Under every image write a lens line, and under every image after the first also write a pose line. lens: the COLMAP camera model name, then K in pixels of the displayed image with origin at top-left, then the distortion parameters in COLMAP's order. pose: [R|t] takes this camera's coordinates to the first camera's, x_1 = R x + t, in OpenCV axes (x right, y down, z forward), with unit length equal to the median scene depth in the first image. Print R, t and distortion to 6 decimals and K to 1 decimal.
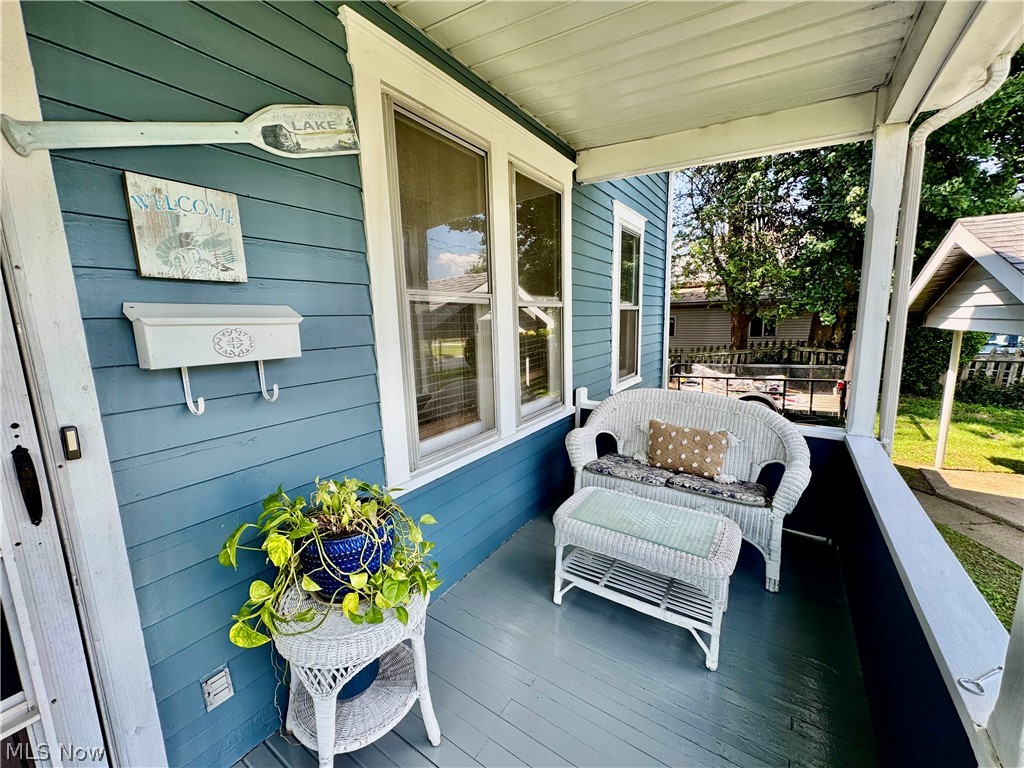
lens RADIAL K [[416.3, 0, 512.0], [0, 416.3, 384.0], [0, 0, 1]] dist [0.009632, 0.003206]
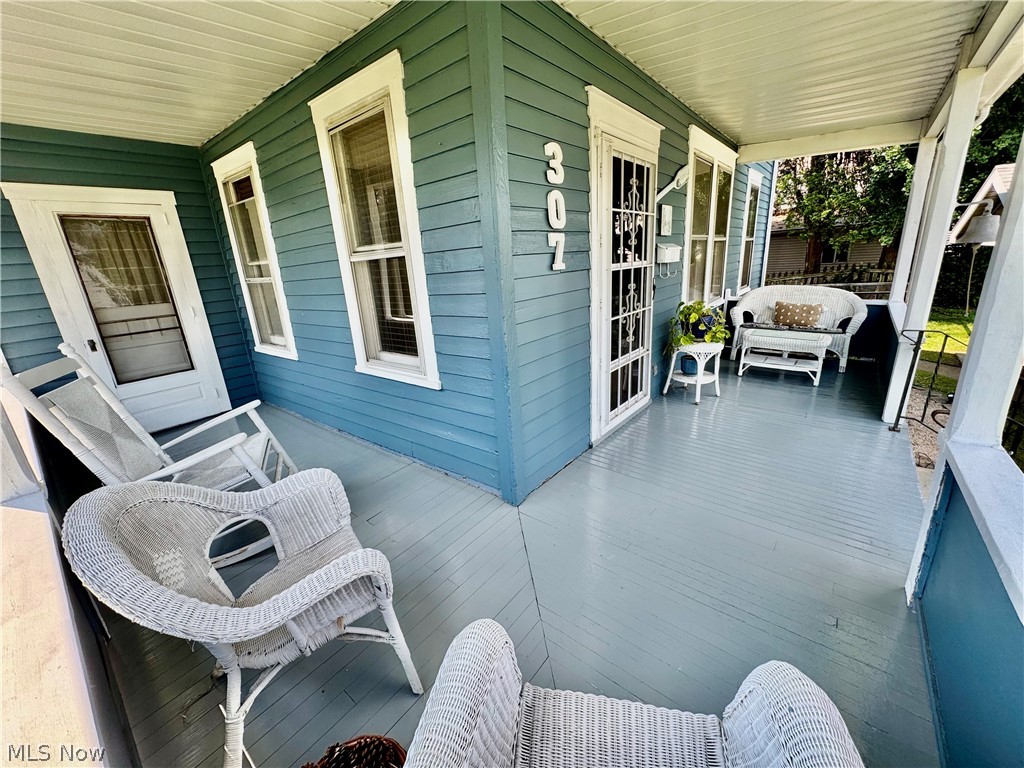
lens RADIAL K [[416.3, 0, 512.0], [0, 416.3, 384.0], [0, 0, 1]] dist [0.009632, 0.003206]
pose [[0.995373, -0.006777, -0.095845, -0.648216], [0.019913, 0.990403, 0.136765, 0.168371], [0.093998, -0.138041, 0.985956, -0.973786]]
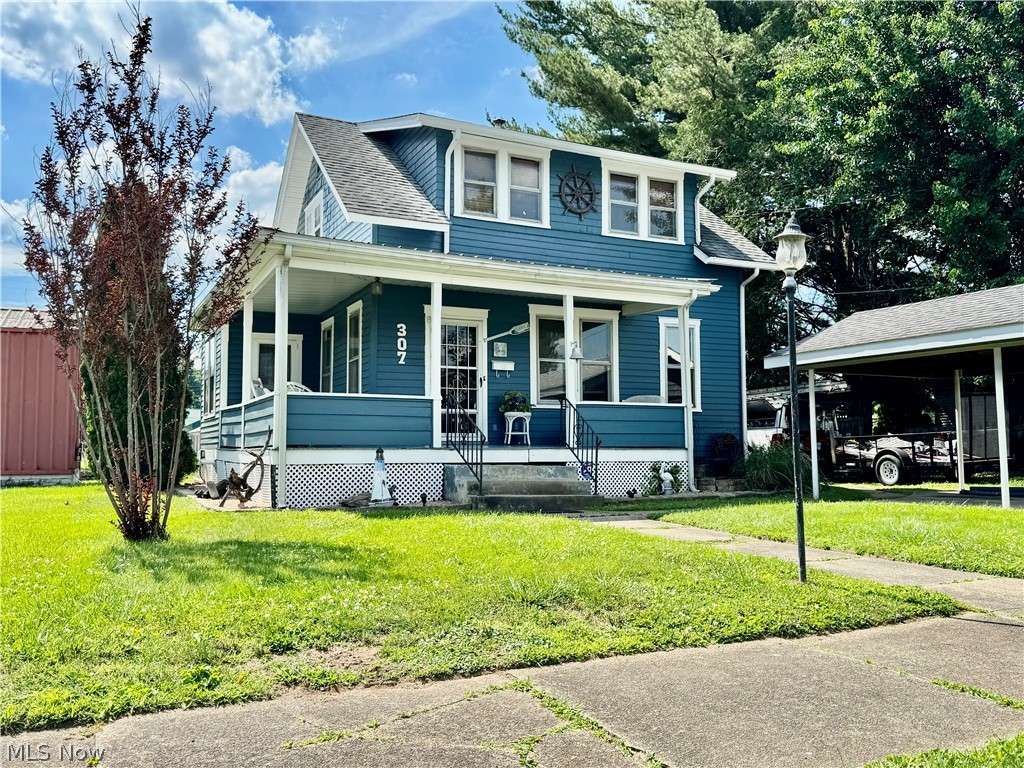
lens RADIAL K [[845.0, 0, 512.0], [0, 845.0, 384.0], [0, 0, 1]] dist [0.000146, -0.000048]
pose [[0.865711, 0.004258, -0.500526, 2.309868], [-0.106071, 0.978814, -0.175134, 0.943135], [0.489176, 0.204706, 0.847822, -3.840201]]
